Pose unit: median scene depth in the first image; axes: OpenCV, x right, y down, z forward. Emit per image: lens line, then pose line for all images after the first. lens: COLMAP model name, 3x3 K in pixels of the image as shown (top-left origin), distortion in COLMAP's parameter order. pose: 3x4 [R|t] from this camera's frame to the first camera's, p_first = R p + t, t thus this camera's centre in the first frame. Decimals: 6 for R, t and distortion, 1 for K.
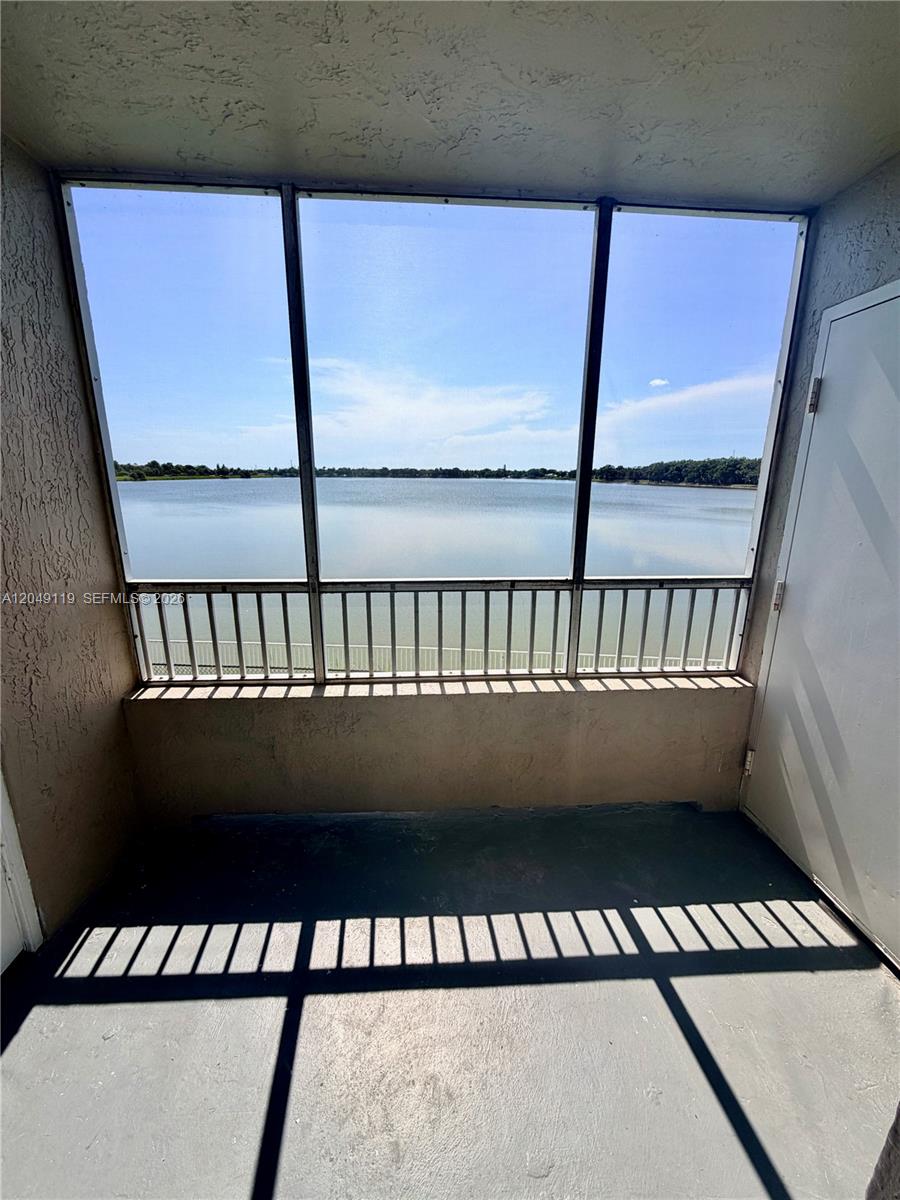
lens RADIAL K [[476.3, 0, 452.2], [0, 476.3, 594.6], [0, 0, 1]] dist [0.002504, -0.003831]
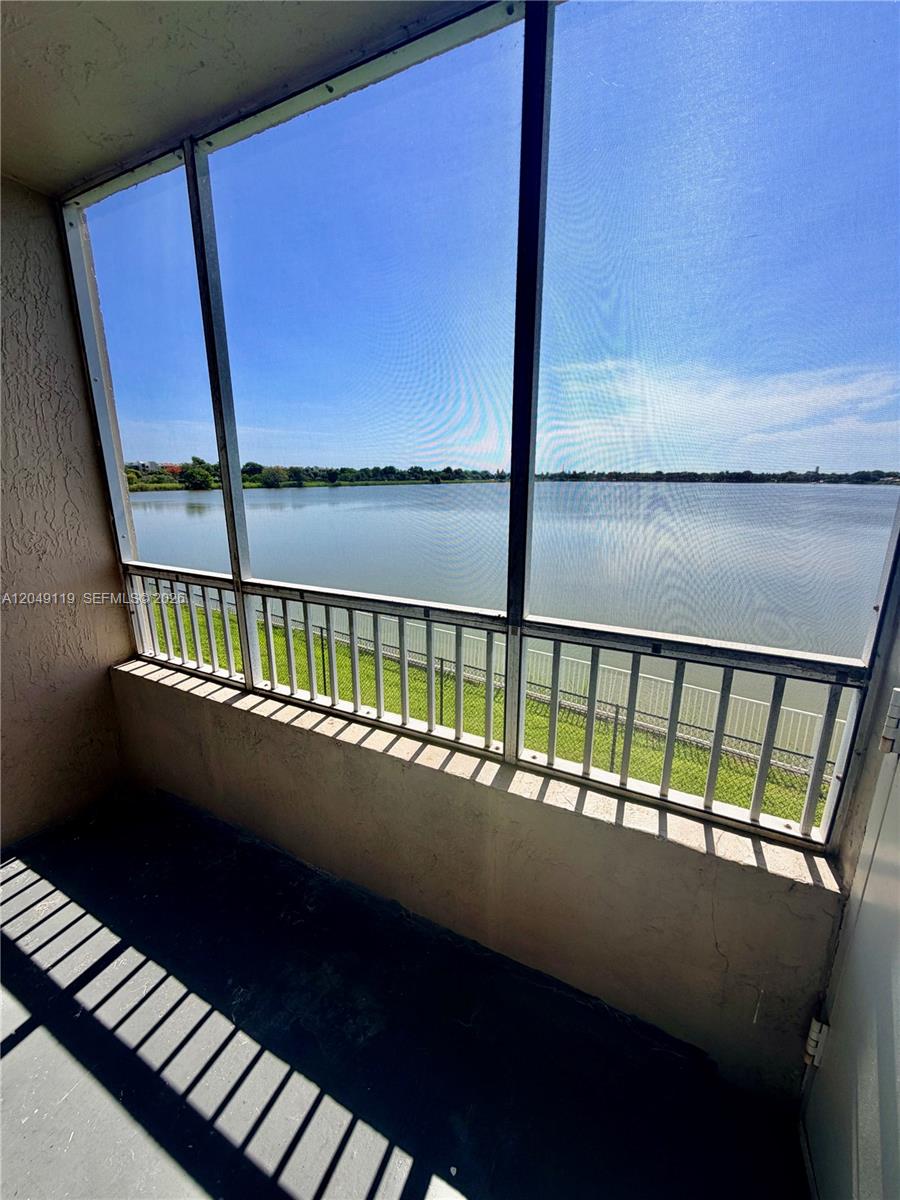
lens RADIAL K [[476.3, 0, 452.2], [0, 476.3, 594.6], [0, 0, 1]] dist [0.002504, -0.003831]
pose [[0.864313, 0.118912, -0.488695, 0.508082], [-0.122626, 0.992150, 0.024538, -0.070793], [0.487776, 0.038718, 0.872110, 0.392313]]
